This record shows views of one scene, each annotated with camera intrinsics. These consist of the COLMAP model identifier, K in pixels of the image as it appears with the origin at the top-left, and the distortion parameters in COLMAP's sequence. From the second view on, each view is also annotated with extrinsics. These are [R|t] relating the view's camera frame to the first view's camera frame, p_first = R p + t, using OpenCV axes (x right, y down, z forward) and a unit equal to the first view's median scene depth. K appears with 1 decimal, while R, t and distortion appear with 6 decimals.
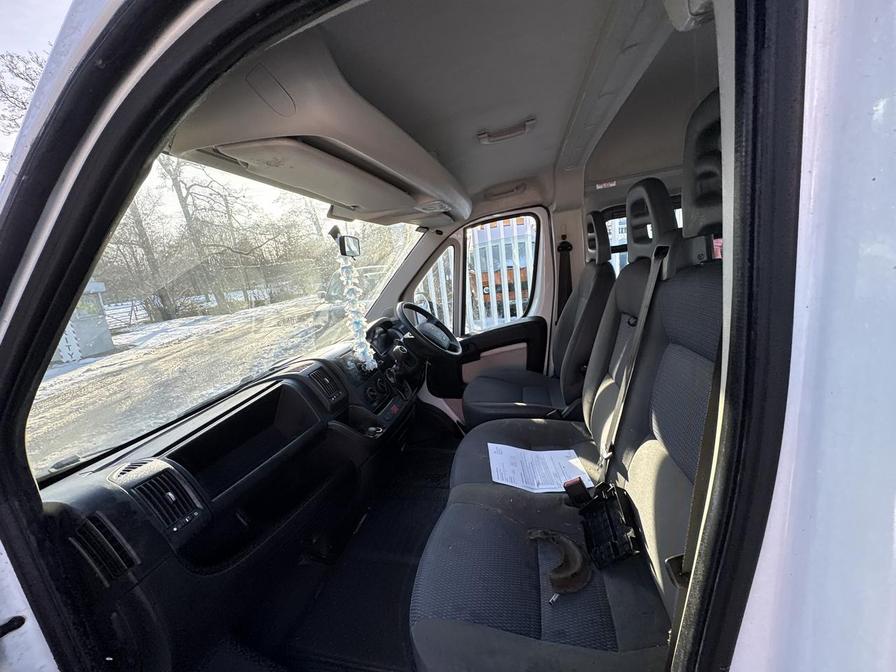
lens RADIAL K [[355.2, 0, 448.0], [0, 355.2, 336.0], [0, 0, 1]] dist [-0.001499, 0.000090]
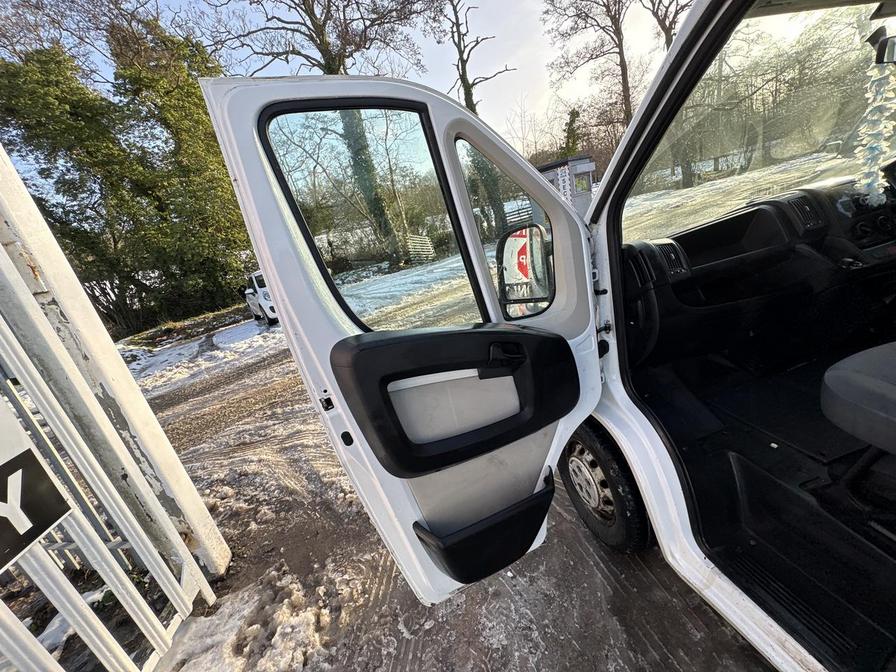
lens RADIAL K [[355.2, 0, 448.0], [0, 355.2, 336.0], [0, 0, 1]] dist [-0.001499, 0.000090]
pose [[0.439913, 0.306715, -0.844040, 0.019522], [-0.017656, 0.942640, 0.333343, 0.014472], [0.897867, -0.131739, 0.420095, -0.045699]]
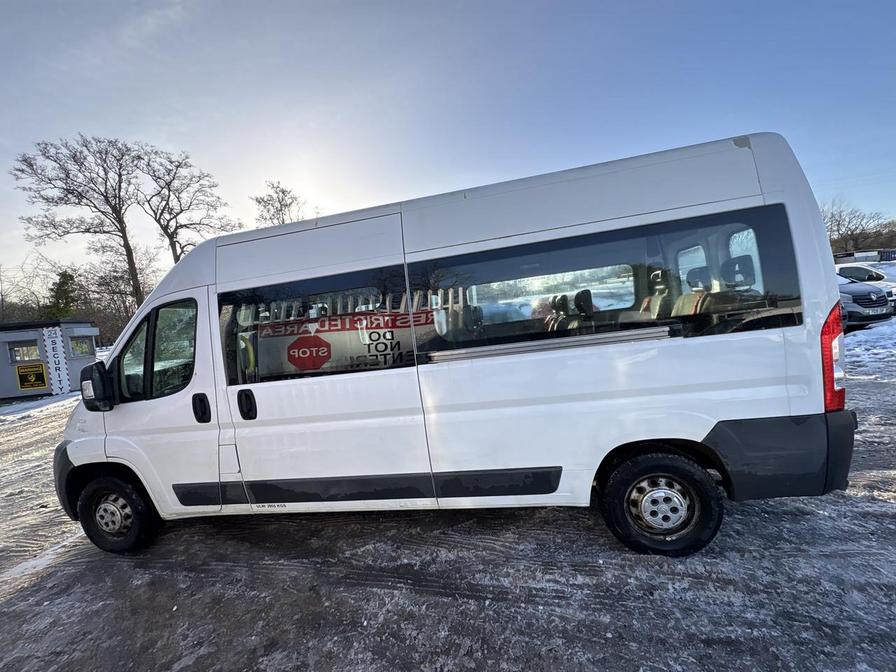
lens RADIAL K [[352.4, 0, 448.0], [0, 352.4, 336.0], [0, 0, 1]] dist [-0.001125, 0.000585]
pose [[0.999329, 0.016708, 0.032581, 0.174851], [-0.012036, 0.990270, -0.138636, 0.027646], [-0.034580, 0.138150, 0.989807, -0.221768]]
